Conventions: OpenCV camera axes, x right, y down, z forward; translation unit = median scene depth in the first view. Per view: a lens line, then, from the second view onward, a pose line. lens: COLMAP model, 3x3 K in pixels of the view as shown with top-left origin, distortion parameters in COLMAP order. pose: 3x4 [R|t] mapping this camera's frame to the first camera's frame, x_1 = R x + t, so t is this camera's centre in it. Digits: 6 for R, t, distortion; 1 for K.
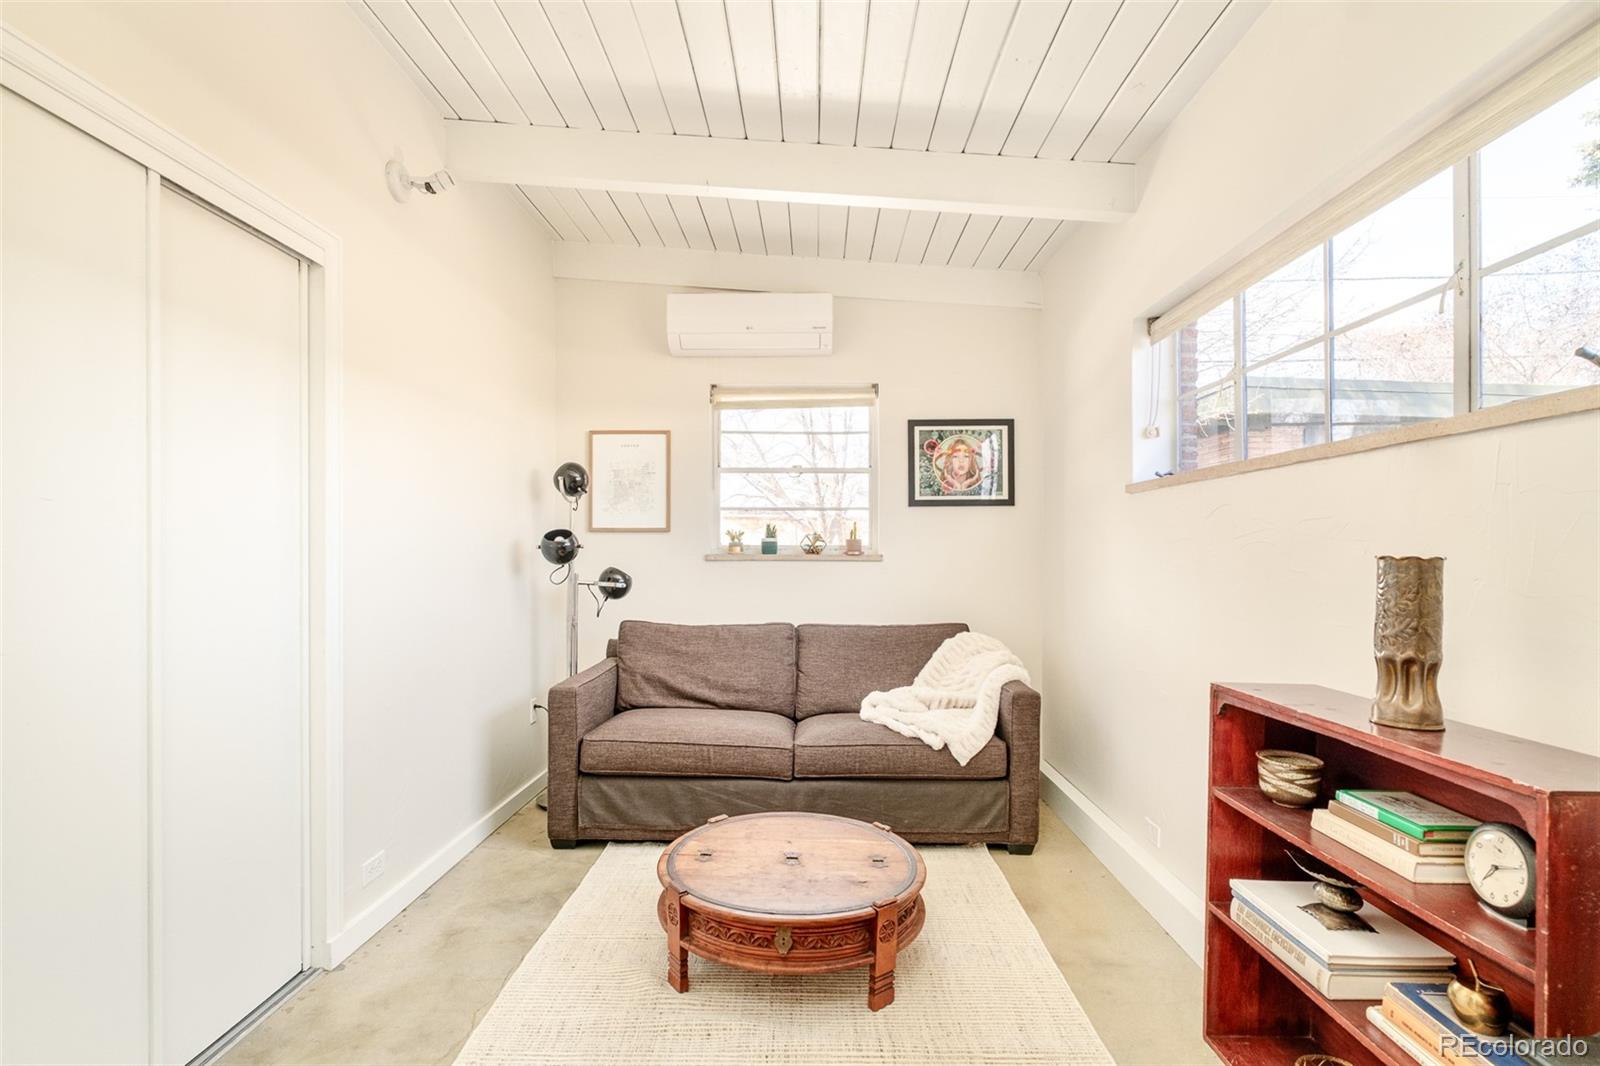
lens RADIAL K [[748.9, 0, 804.3], [0, 748.9, 548.3], [0, 0, 1]] dist [-0.000875, -0.000479]
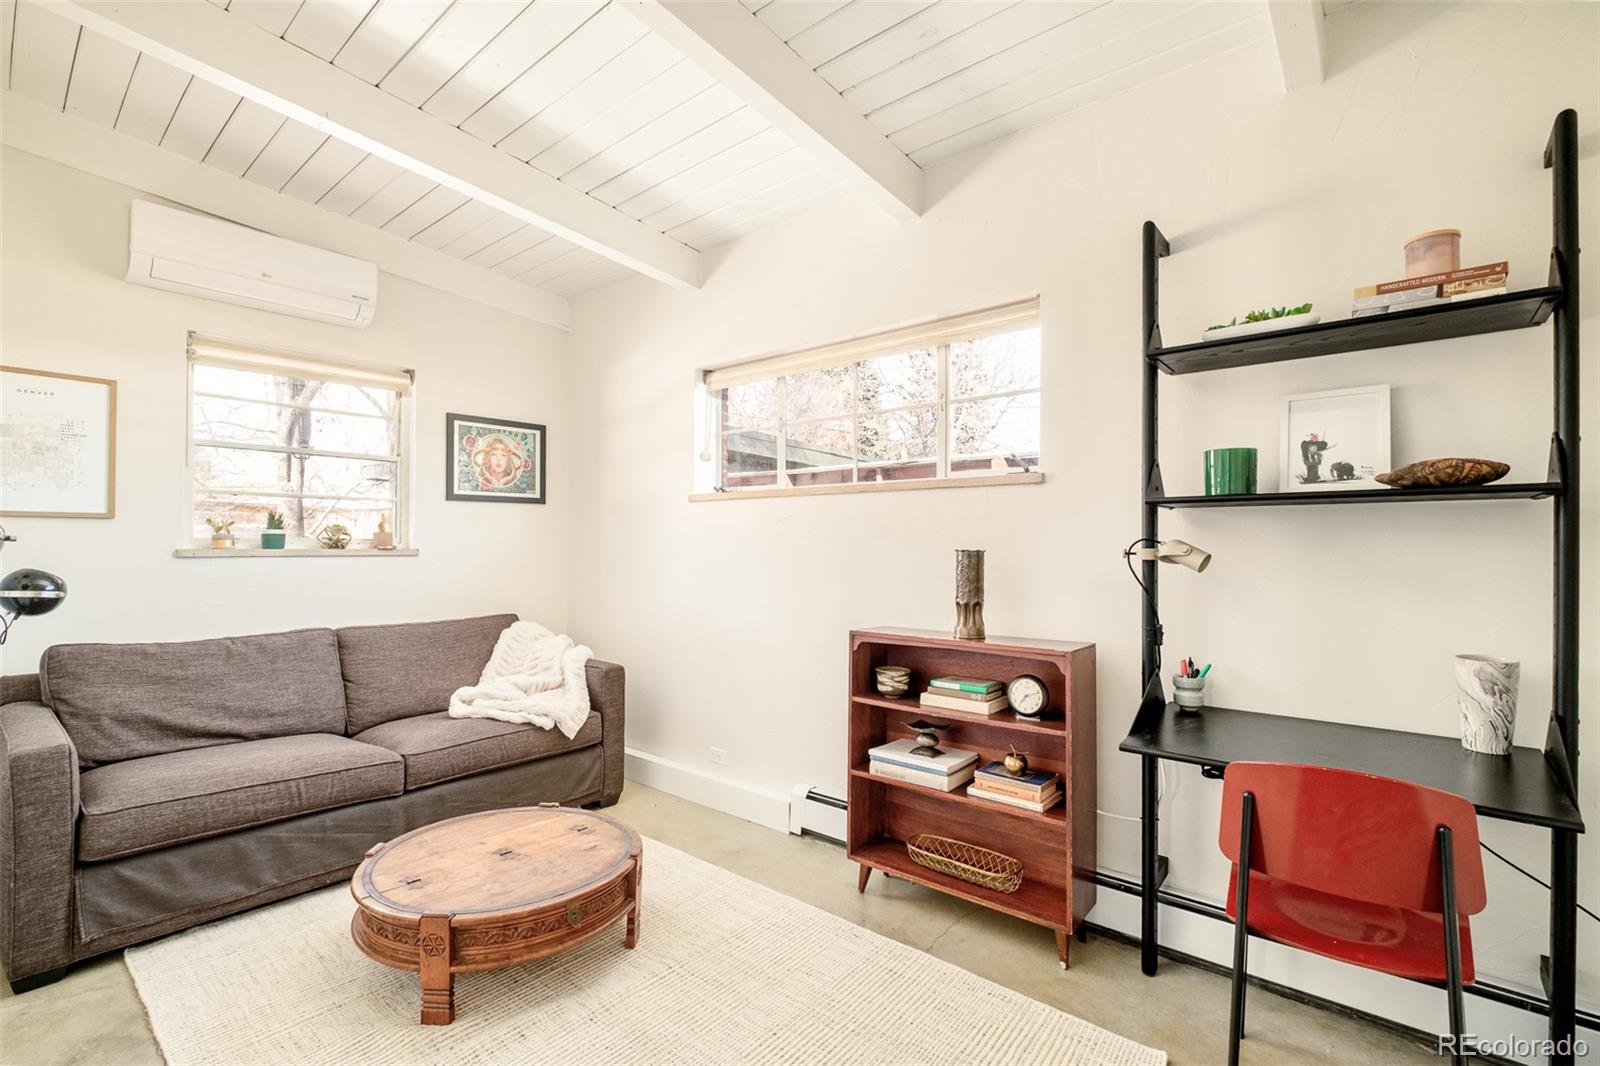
lens RADIAL K [[692.8, 0, 802.6], [0, 692.8, 532.7], [0, 0, 1]] dist [-0.010880, 0.000229]
pose [[0.644933, 0.013940, 0.764112, -0.342801], [-0.004114, 0.999882, -0.014768, -0.001714], [-0.764228, 0.006381, 0.644914, 0.073400]]
